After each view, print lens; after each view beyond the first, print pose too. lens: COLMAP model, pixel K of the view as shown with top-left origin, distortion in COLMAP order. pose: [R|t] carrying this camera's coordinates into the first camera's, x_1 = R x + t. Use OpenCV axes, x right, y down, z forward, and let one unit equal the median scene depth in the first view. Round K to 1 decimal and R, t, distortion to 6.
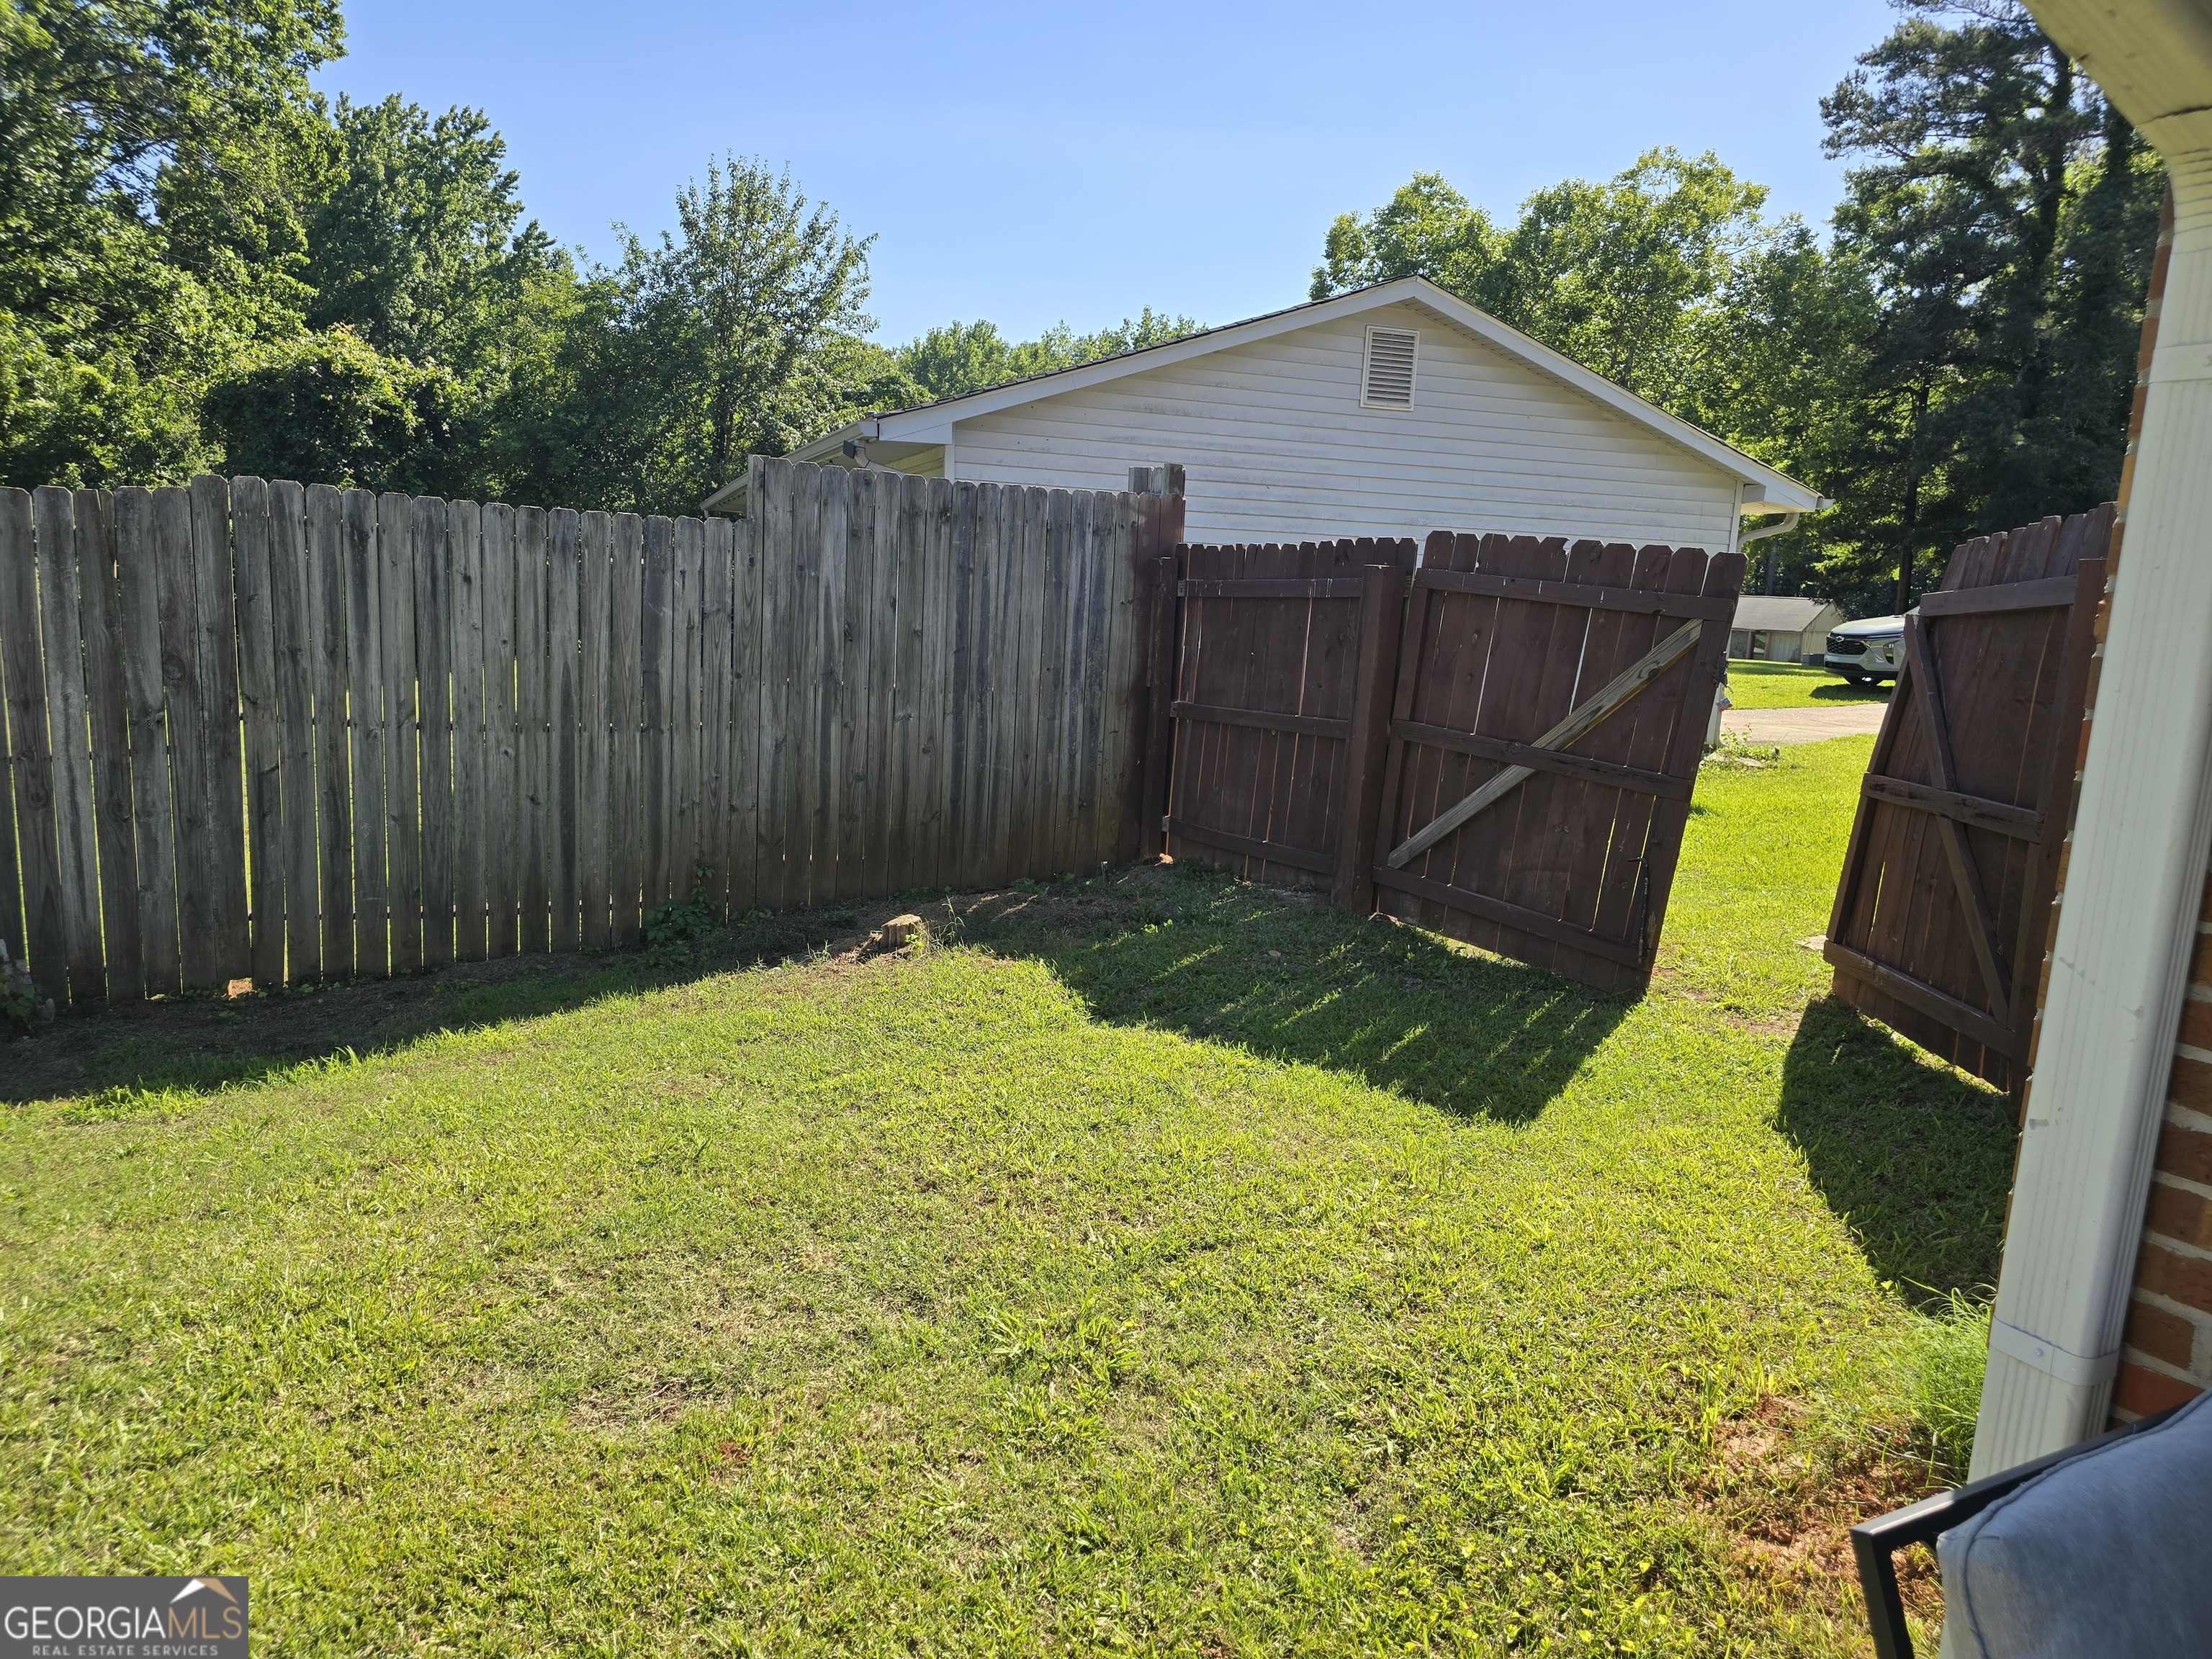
lens RADIAL K [[1485.0, 0, 1104.8], [0, 1485.0, 824.0], [0, 0, 1]] dist [-0.001029, -0.001338]
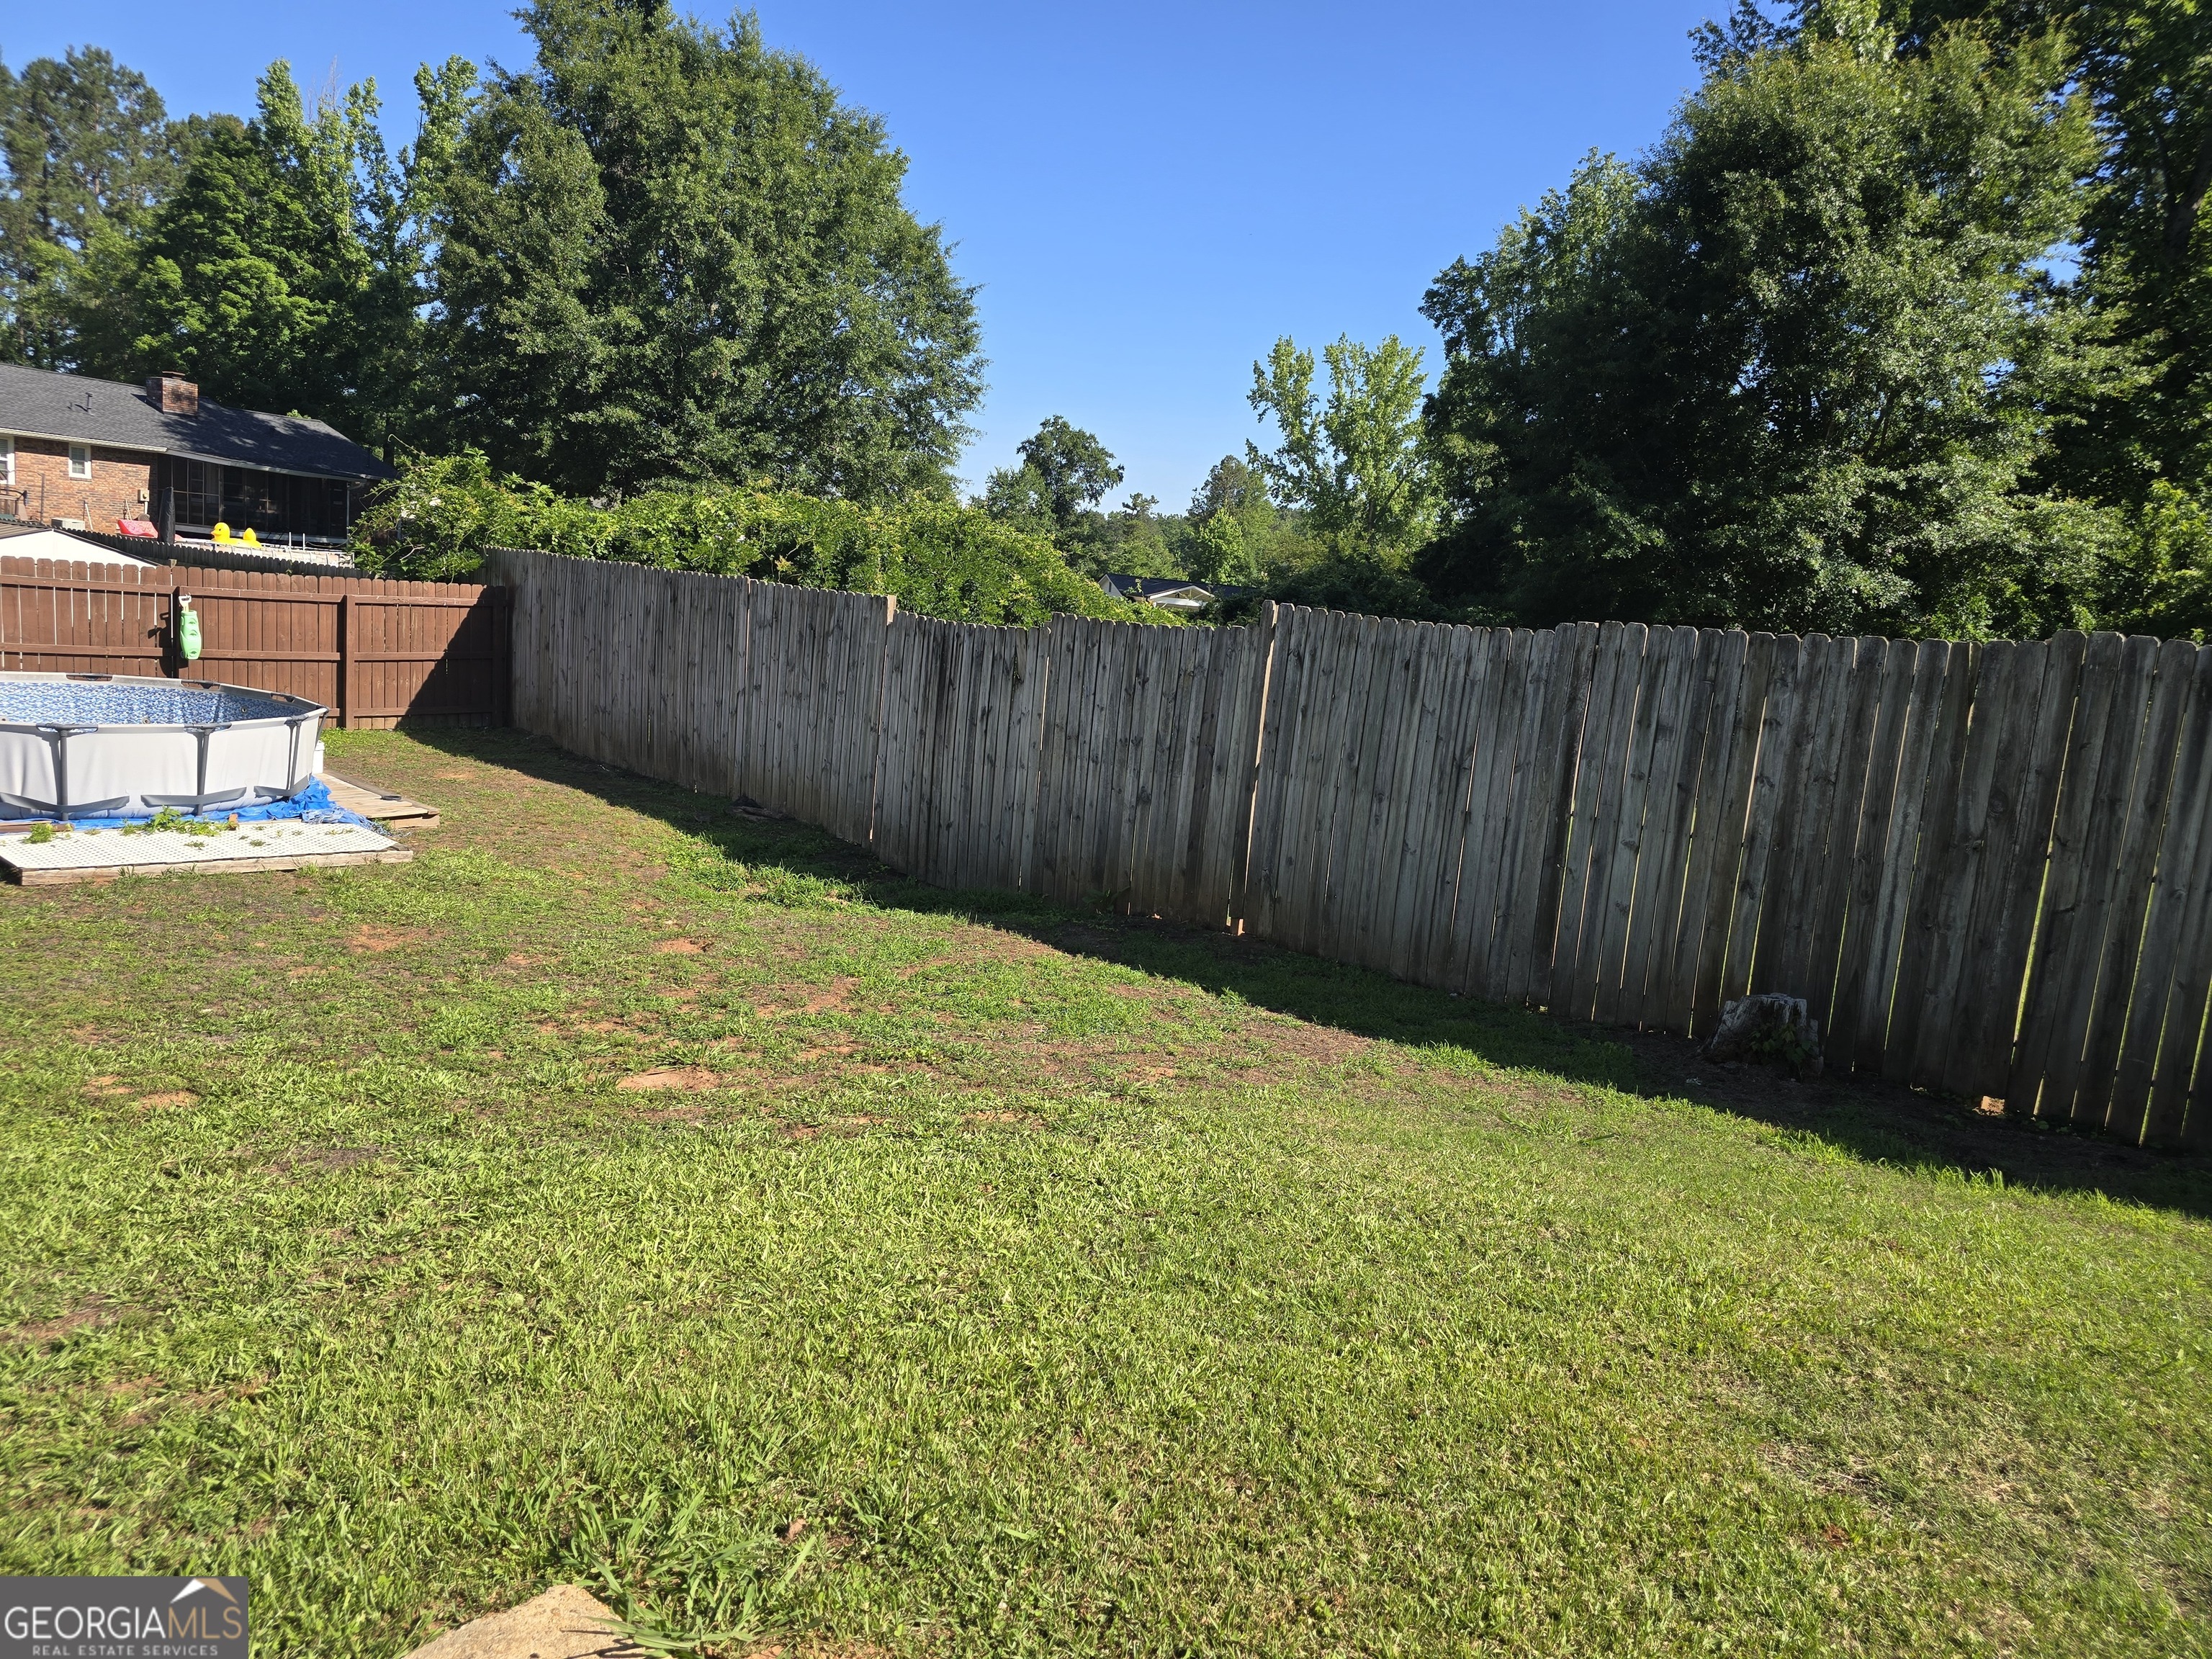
lens RADIAL K [[1485.0, 0, 1102.6], [0, 1485.0, 835.1], [0, 0, 1]] dist [-0.001029, -0.001338]
pose [[0.283274, 0.129095, -0.950311, 0.235127], [-0.227782, 0.971601, 0.064088, -0.000956], [0.931596, 0.198309, 0.304635, 0.051040]]
